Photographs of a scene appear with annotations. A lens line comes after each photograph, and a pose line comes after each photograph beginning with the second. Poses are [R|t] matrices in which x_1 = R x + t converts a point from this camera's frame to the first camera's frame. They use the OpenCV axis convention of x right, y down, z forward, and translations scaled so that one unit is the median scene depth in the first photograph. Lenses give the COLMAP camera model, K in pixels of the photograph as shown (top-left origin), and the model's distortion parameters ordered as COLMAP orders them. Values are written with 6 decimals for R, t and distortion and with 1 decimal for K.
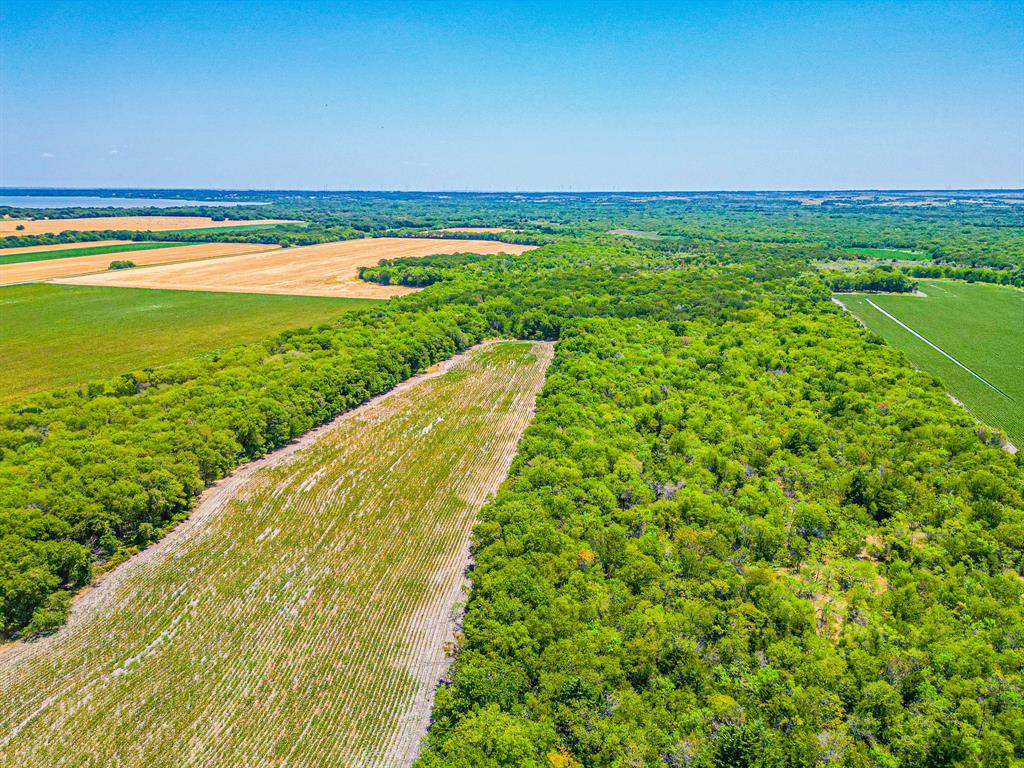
lens RADIAL K [[719.7, 0, 511.6], [0, 719.7, 383.7], [0, 0, 1]] dist [0.078049, -0.078053]
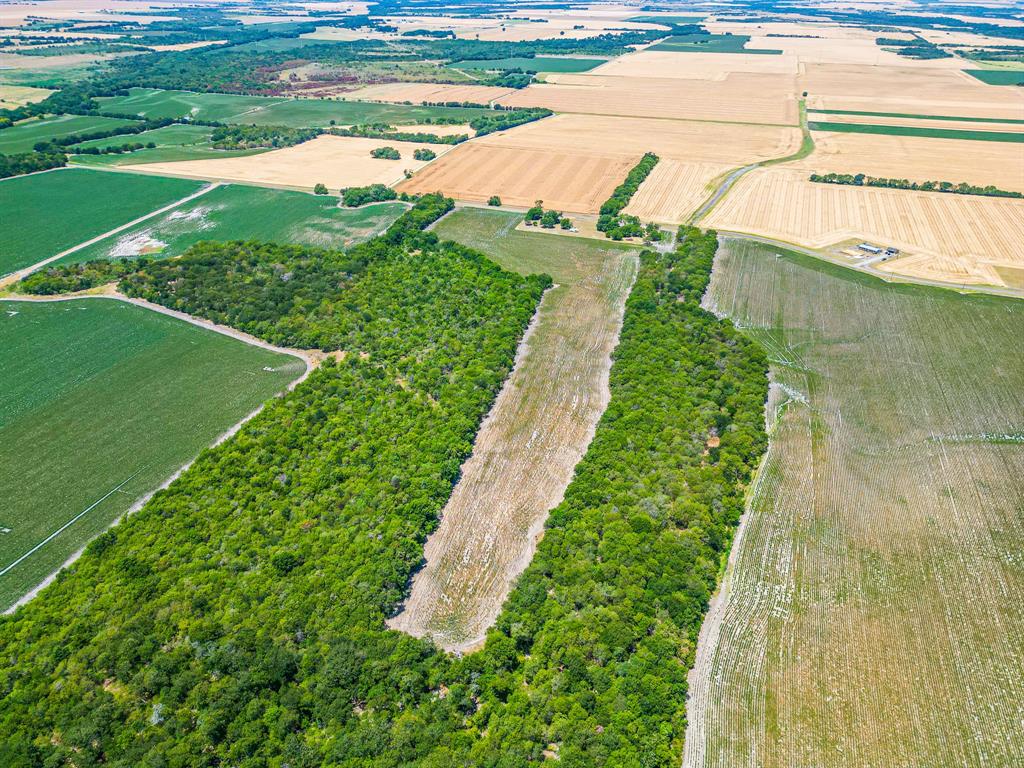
lens RADIAL K [[715.3, 0, 509.8], [0, 715.3, 373.3], [0, 0, 1]] dist [0.077753, -0.077373]
pose [[-0.996753, -0.052449, 0.061095, -0.094493], [0.004337, 0.722683, 0.691166, -0.802502], [-0.080403, 0.689187, -0.720109, 1.327785]]
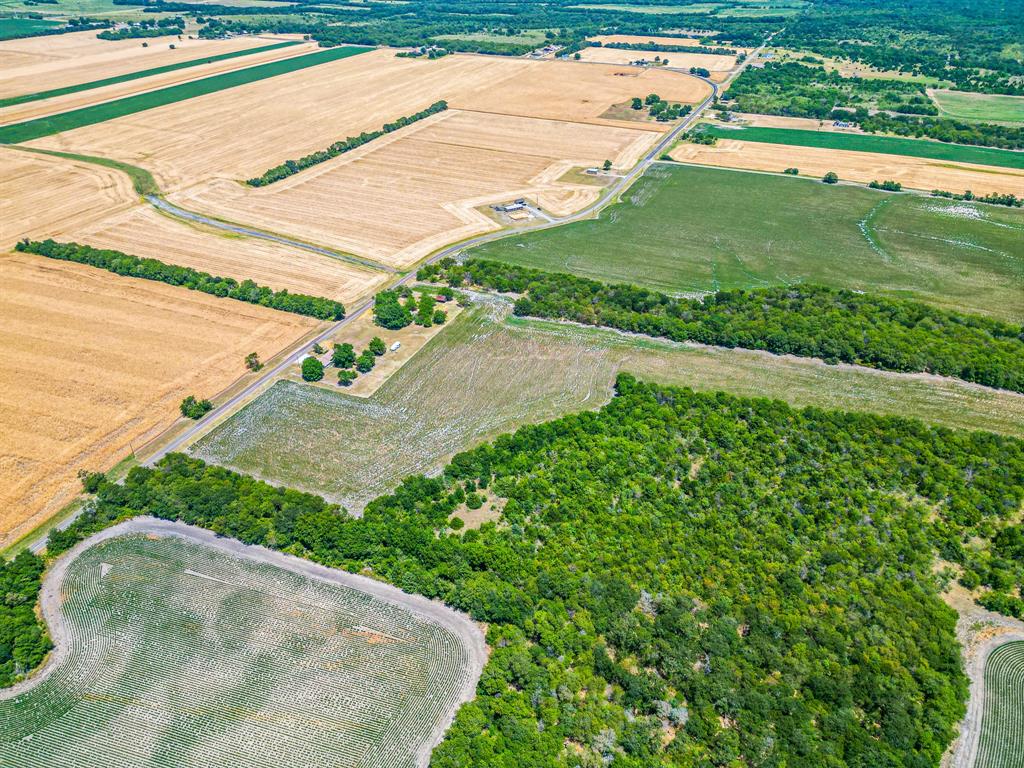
lens RADIAL K [[718.8, 0, 510.5], [0, 718.8, 384.6], [0, 0, 1]] dist [0.077057, -0.079437]
pose [[-0.161730, 0.529836, -0.832536, 0.953425], [-0.257003, 0.791916, 0.553911, -0.418944], [0.952782, 0.303549, 0.008093, -0.203225]]
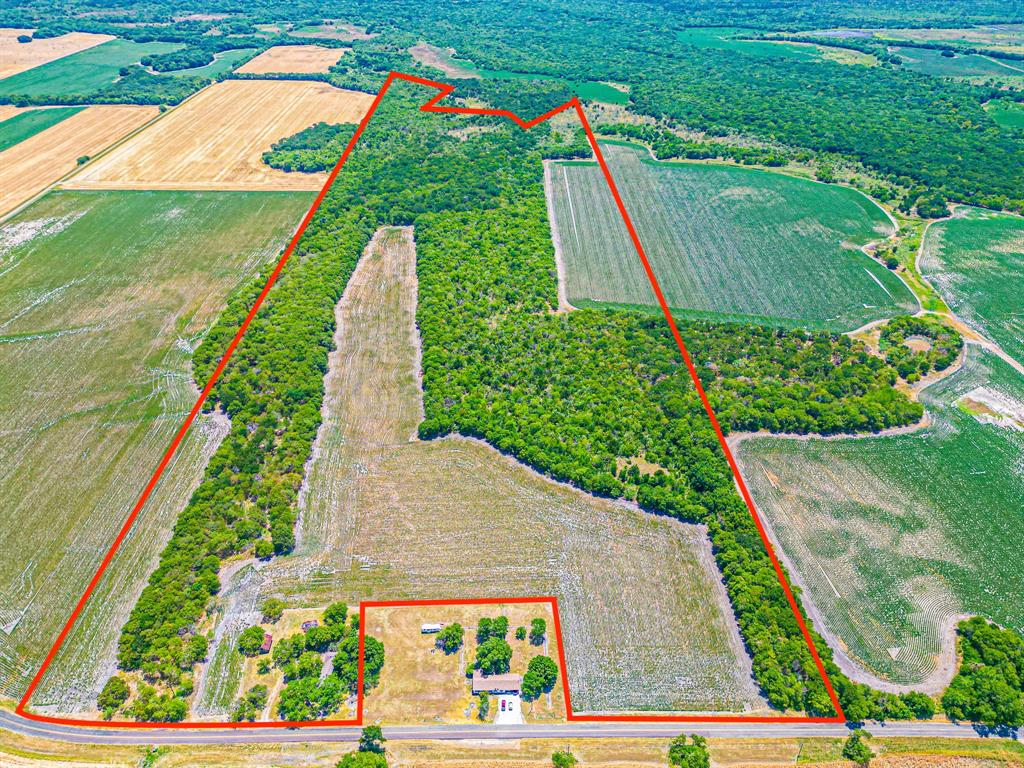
lens RADIAL K [[732.3, 0, 512.1], [0, 732.3, 383.0], [0, 0, 1]] dist [0.077254, -0.076677]
pose [[0.965139, -0.143096, 0.219160, -0.191933], [0.065815, 0.943096, 0.325941, -0.306989], [-0.253330, -0.300154, 0.919637, -1.223570]]
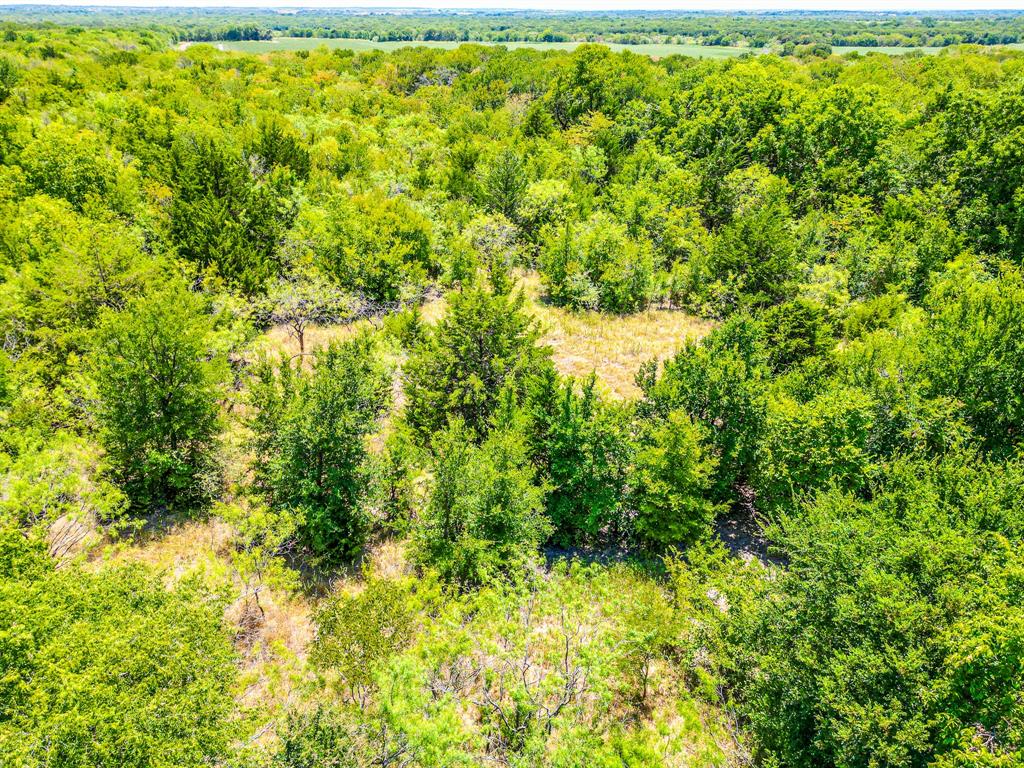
lens RADIAL K [[718.8, 0, 510.5], [0, 718.8, 384.6], [0, 0, 1]] dist [0.077057, -0.079437]
pose [[0.817098, -0.265159, 0.511900, 0.209547], [0.152318, 0.955690, 0.251907, 0.221699], [-0.556013, -0.127861, 0.821280, -0.267708]]
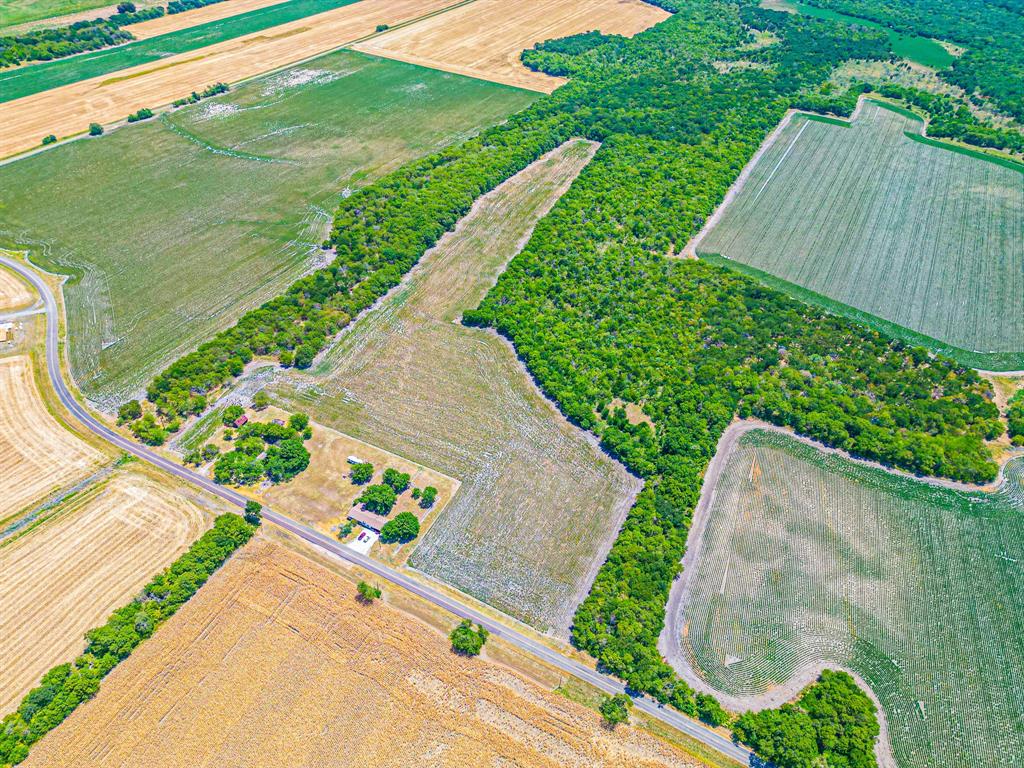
lens RADIAL K [[718.8, 0, 510.5], [0, 718.8, 384.6], [0, 0, 1]] dist [0.077057, -0.079437]
pose [[0.972331, 0.181601, -0.146948, 0.239290], [-0.104474, 0.900665, 0.421767, -0.291437], [0.208944, -0.394744, 0.894717, -1.294045]]
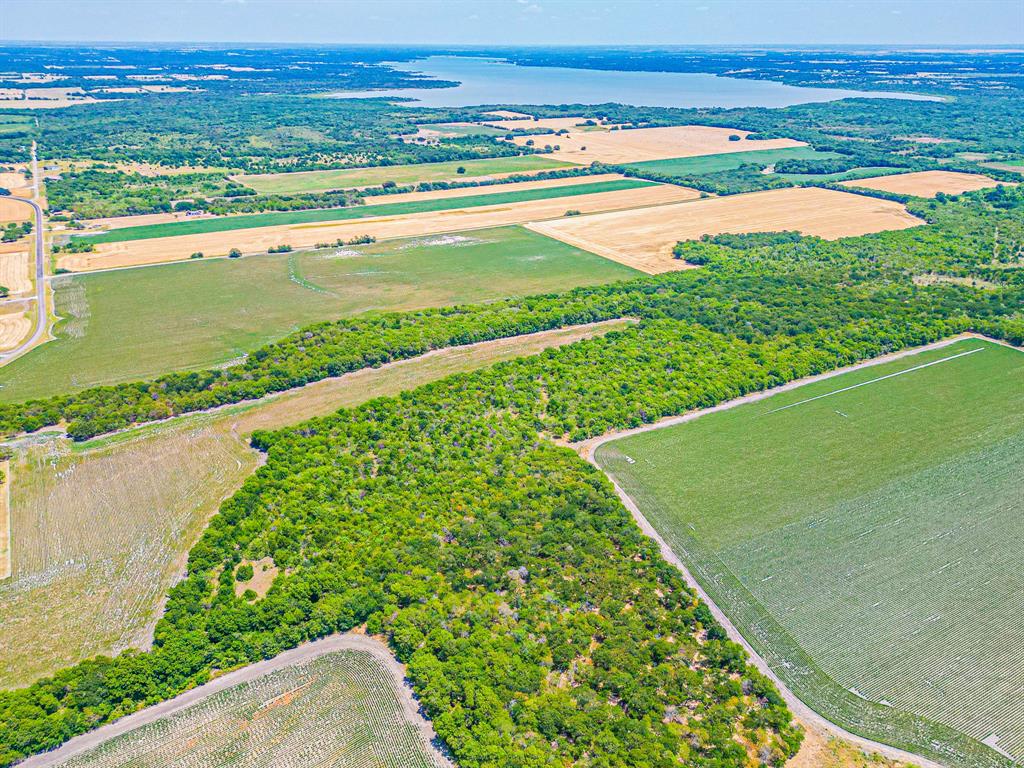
lens RADIAL K [[738.5, 0, 512.5], [0, 738.5, 387.8], [0, 0, 1]] dist [0.078975, -0.083830]
pose [[0.705456, 0.300616, -0.641843, 1.071226], [-0.184609, 0.952271, 0.243104, -0.303445], [0.684289, -0.053009, 0.727282, -0.663380]]
